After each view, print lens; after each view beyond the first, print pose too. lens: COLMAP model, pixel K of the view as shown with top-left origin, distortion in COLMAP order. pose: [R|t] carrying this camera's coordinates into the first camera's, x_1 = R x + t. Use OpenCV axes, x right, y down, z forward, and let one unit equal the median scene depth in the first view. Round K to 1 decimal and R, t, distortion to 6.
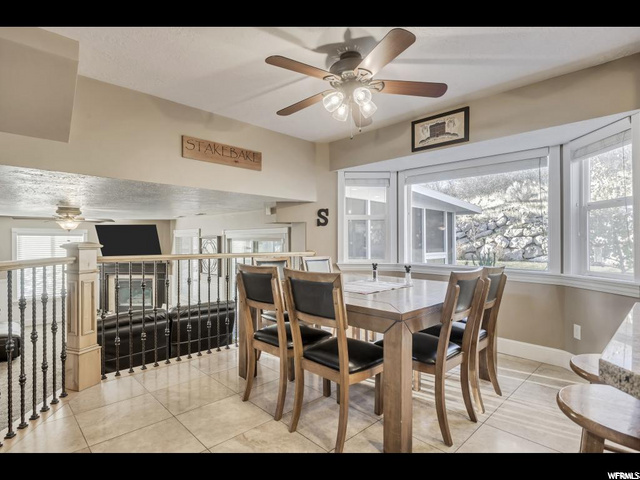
lens RADIAL K [[335.3, 0, 319.4], [0, 335.3, 247.3], [0, 0, 1]] dist [0.003674, 0.000576]
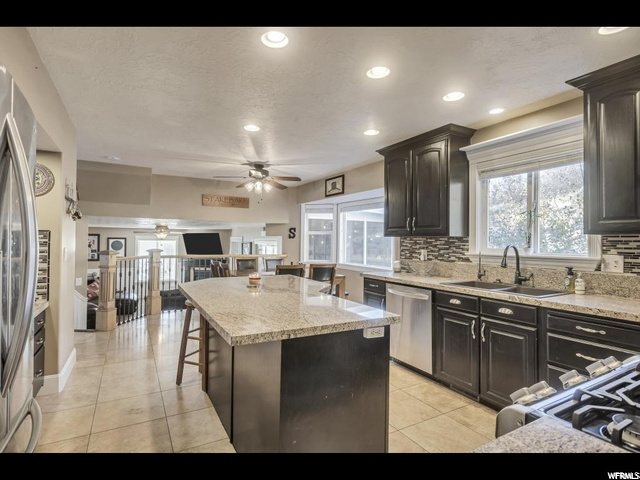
lens RADIAL K [[325.2, 0, 314.6], [0, 325.2, 241.6], [0, 0, 1]] dist [0.001220, -0.000040]
pose [[0.967978, 0.007665, -0.250918, 0.505522], [-0.012503, 0.999765, -0.017693, -0.022652], [0.250723, 0.020264, 0.967847, -0.480963]]
